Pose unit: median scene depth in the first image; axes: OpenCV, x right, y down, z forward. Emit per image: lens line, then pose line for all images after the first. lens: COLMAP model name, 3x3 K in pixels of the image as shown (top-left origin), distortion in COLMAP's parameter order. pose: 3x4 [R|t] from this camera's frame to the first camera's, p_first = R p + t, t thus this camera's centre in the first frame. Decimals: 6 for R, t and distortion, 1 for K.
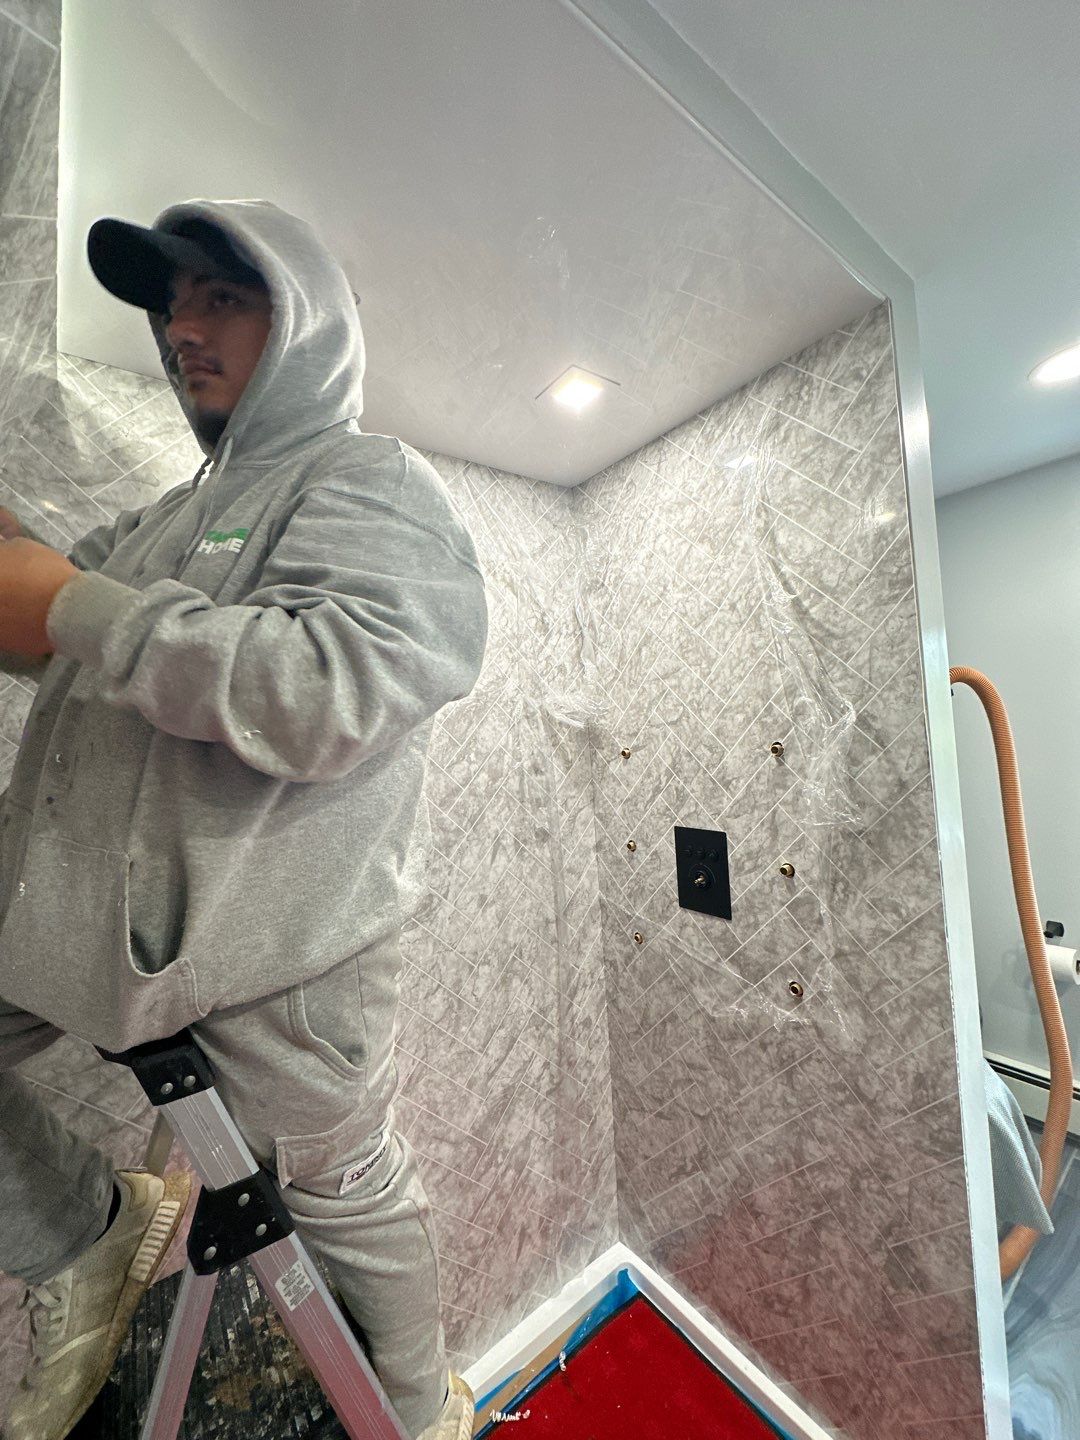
lens RADIAL K [[575.0, 0, 544.7], [0, 575.0, 720.9], [0, 0, 1]] dist [-0.002184, -0.000894]
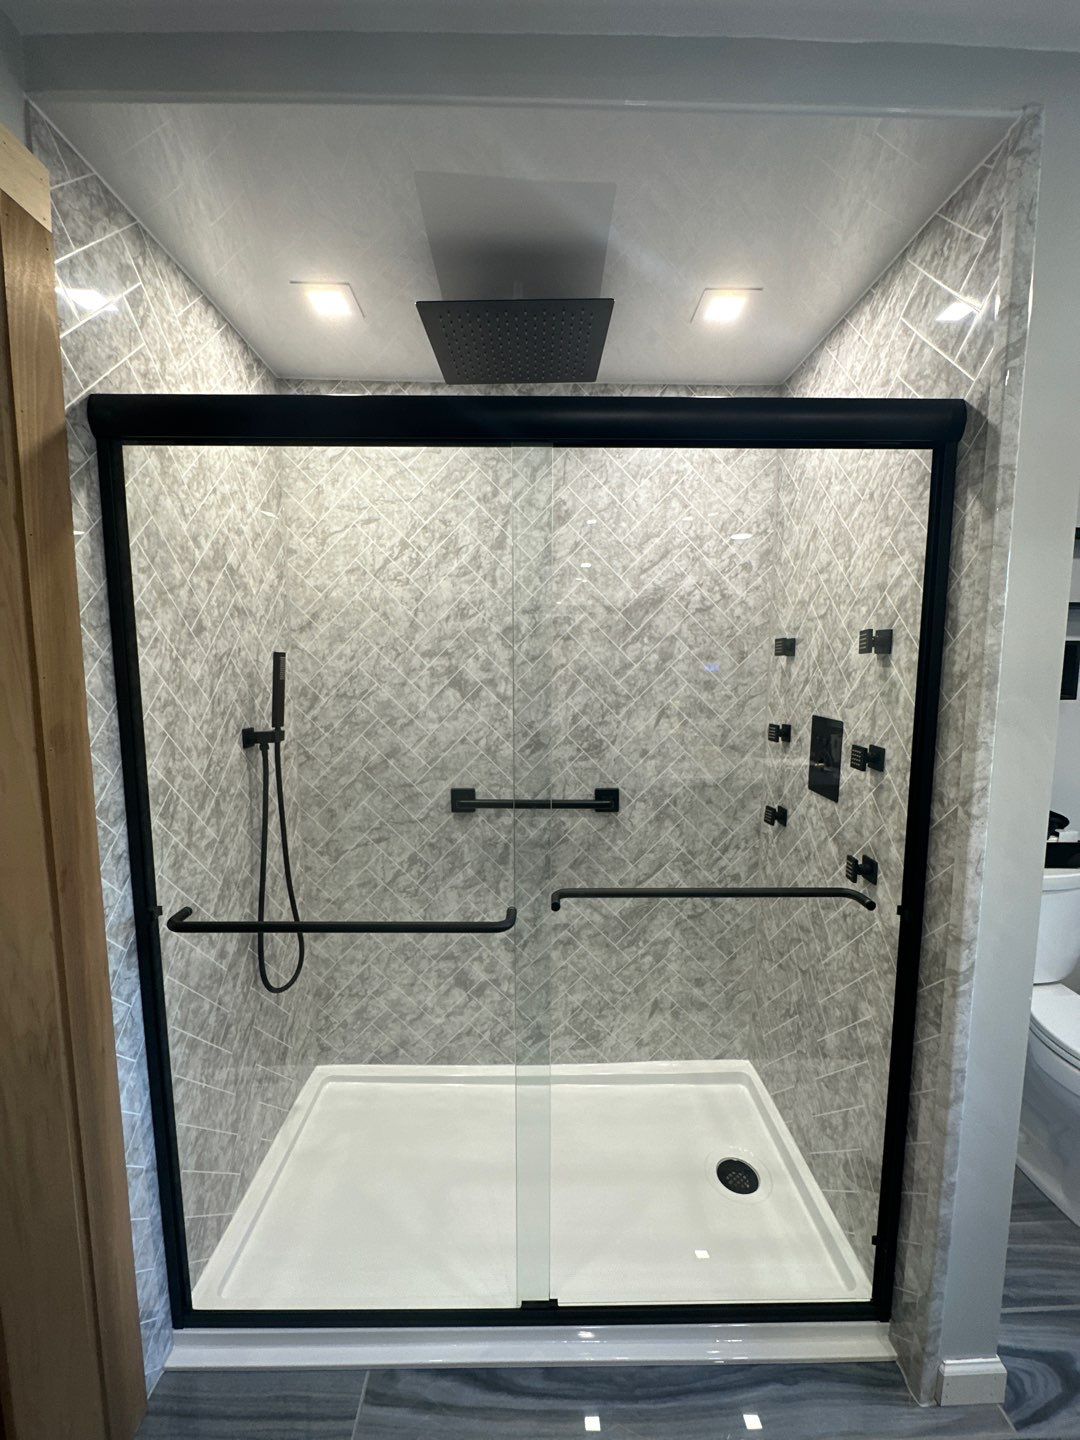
lens RADIAL K [[575.0, 0, 537.3], [0, 575.0, 721.3], [0, 0, 1]] dist [-0.002184, -0.000894]
pose [[0.804338, 0.133198, -0.579050, 0.446796], [-0.042994, 0.985042, 0.166866, 0.039756], [0.592614, -0.109321, 0.798033, -0.159911]]
